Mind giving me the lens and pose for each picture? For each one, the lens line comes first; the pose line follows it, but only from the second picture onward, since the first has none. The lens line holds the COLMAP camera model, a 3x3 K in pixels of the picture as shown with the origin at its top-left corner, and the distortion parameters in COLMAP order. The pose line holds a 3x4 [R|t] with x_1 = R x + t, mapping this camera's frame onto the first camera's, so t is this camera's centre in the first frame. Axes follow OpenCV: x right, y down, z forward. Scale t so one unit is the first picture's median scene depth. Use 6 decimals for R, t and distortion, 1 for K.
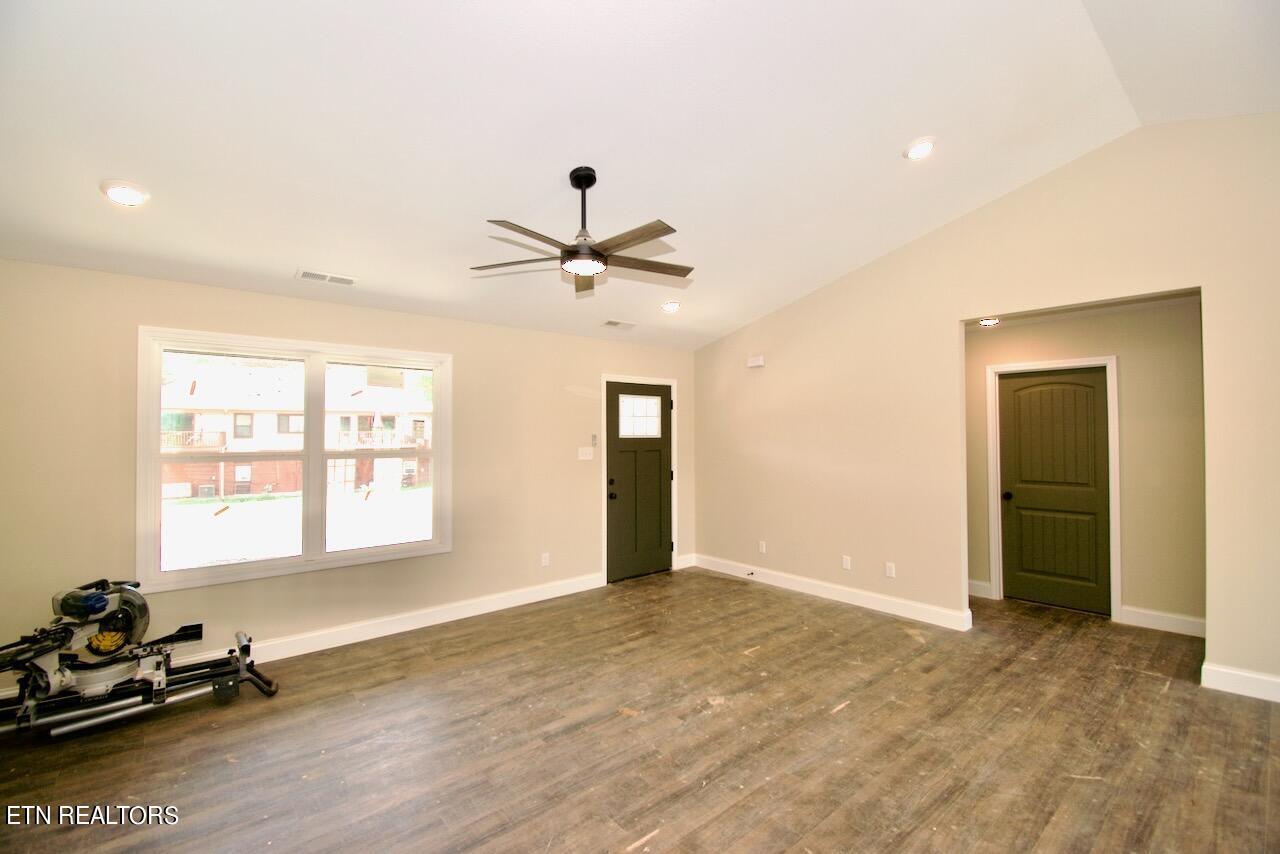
lens RADIAL K [[567.4, 0, 645.2], [0, 567.4, 420.0], [0, 0, 1]] dist [0.014520, -0.020224]
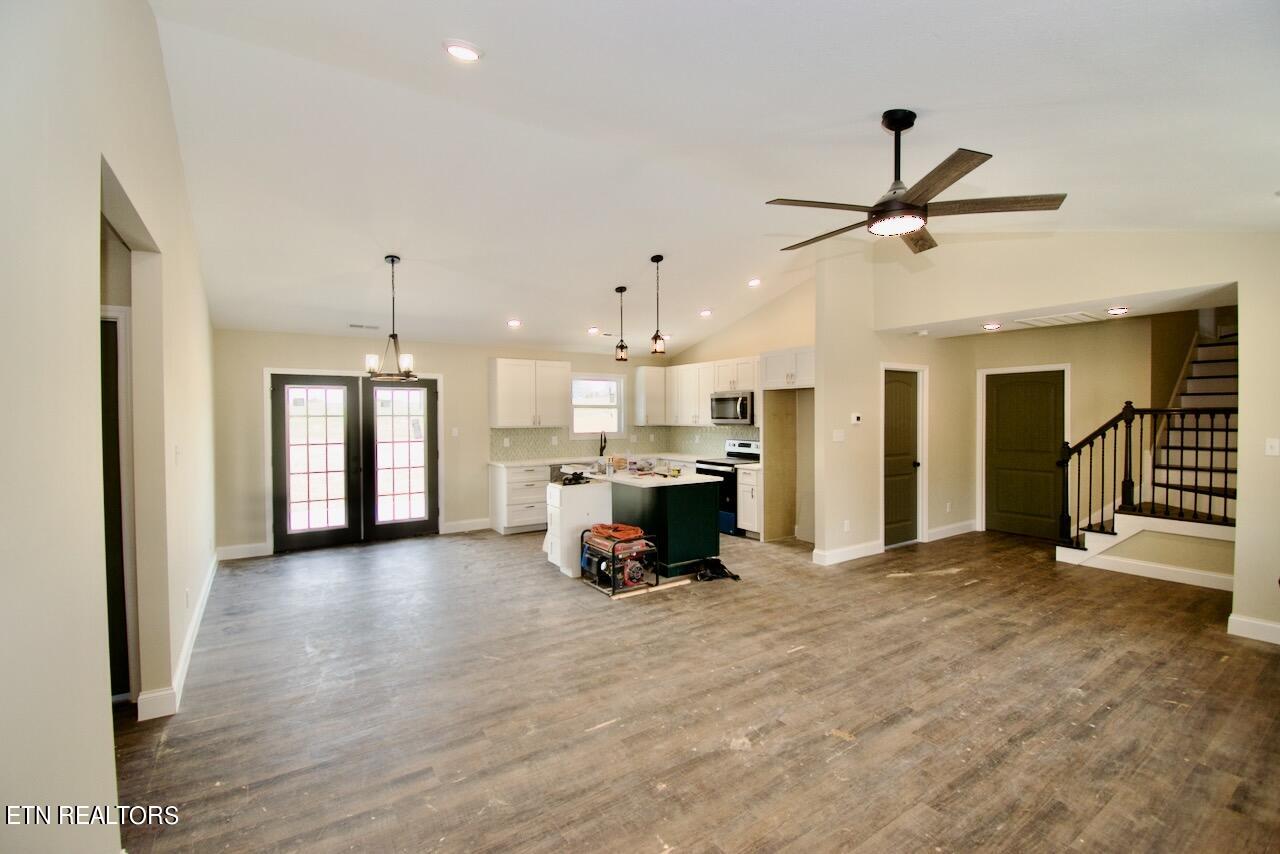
lens RADIAL K [[566.2, 0, 663.4], [0, 566.2, 428.5], [0, 0, 1]] dist [0.013821, -0.021197]
pose [[-0.996004, 0.003707, 0.089231, 0.153086], [0.003673, 0.999993, -0.000547, 0.033830], [-0.089232, -0.000217, -0.996011, 1.736372]]
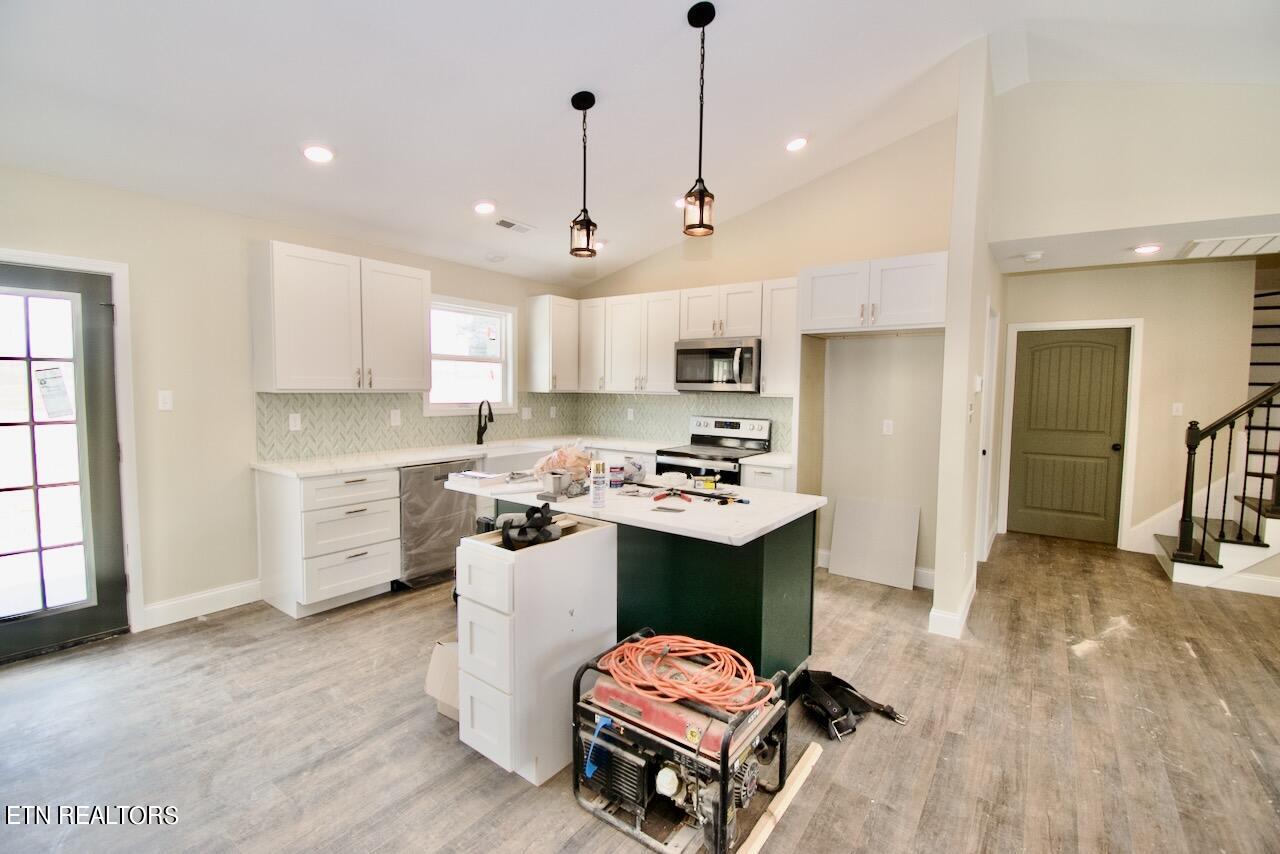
lens RADIAL K [[566.2, 0, 663.4], [0, 566.2, 428.5], [0, 0, 1]] dist [0.013821, -0.021197]
pose [[-0.967291, 0.006884, -0.253577, 0.564444], [-0.006036, 0.998724, 0.050136, 0.037946], [0.253598, 0.050026, -0.966015, 0.792805]]
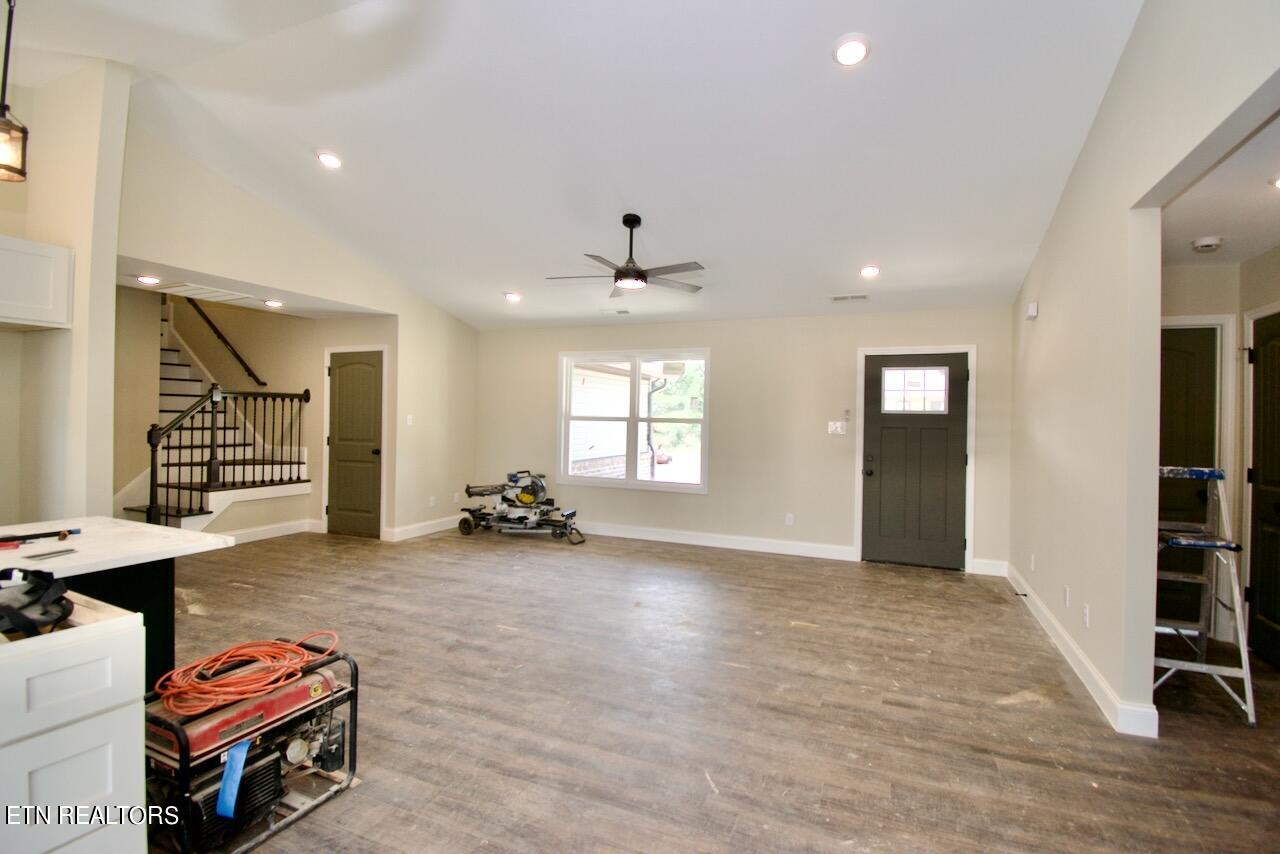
lens RADIAL K [[567.4, 0, 645.2], [0, 567.4, 420.0], [0, 0, 1]] dist [0.014520, -0.020224]
pose [[0.444983, 0.014029, -0.895429, 1.088266], [0.002827, 0.999850, 0.017069, 0.043356], [0.895535, -0.010127, 0.444876, 0.377348]]
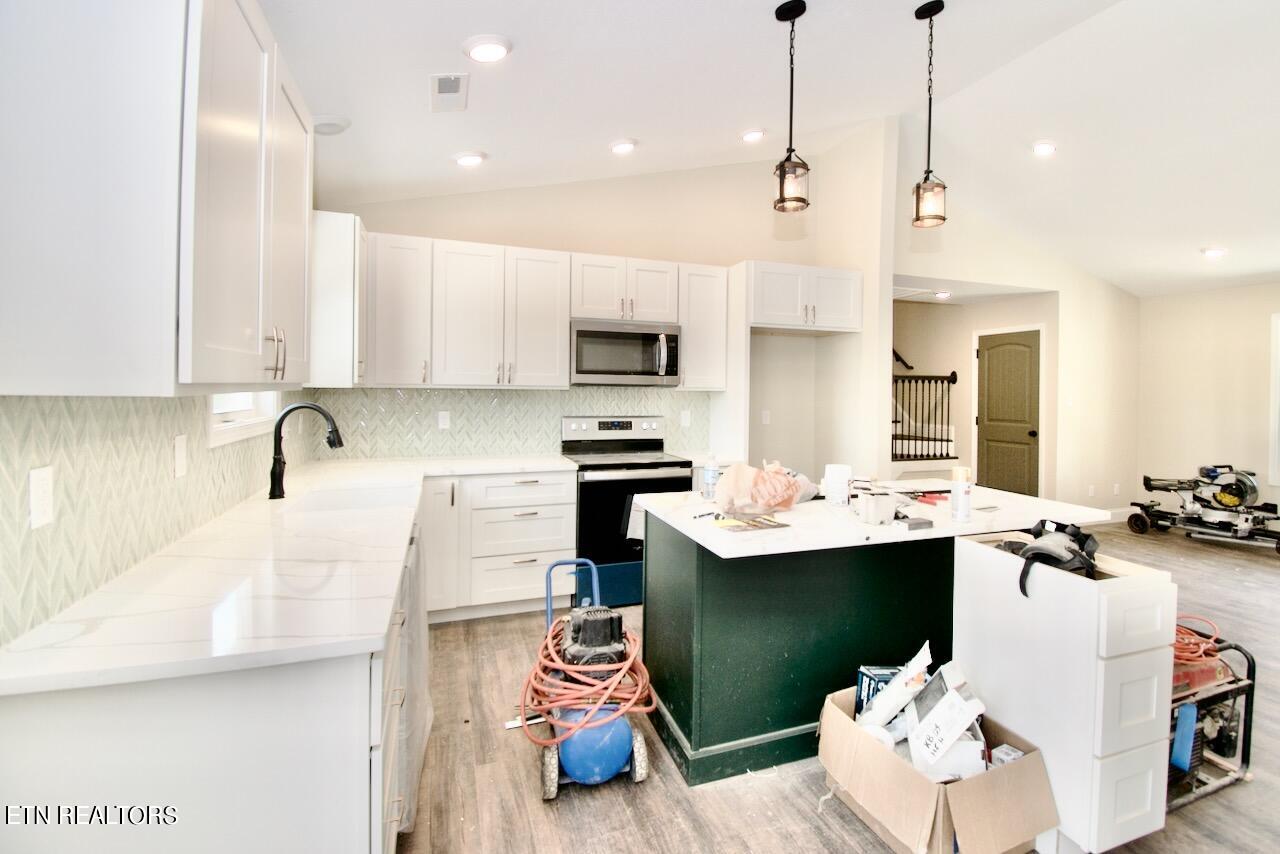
lens RADIAL K [[585.4, 0, 674.4], [0, 585.4, 392.8], [0, 0, 1]] dist [0.015325, -0.023125]
pose [[-0.317977, 0.006189, -0.948078, 1.176168], [0.009673, 0.999948, 0.003283, 0.028889], [0.948049, -0.008126, -0.318020, -0.061005]]
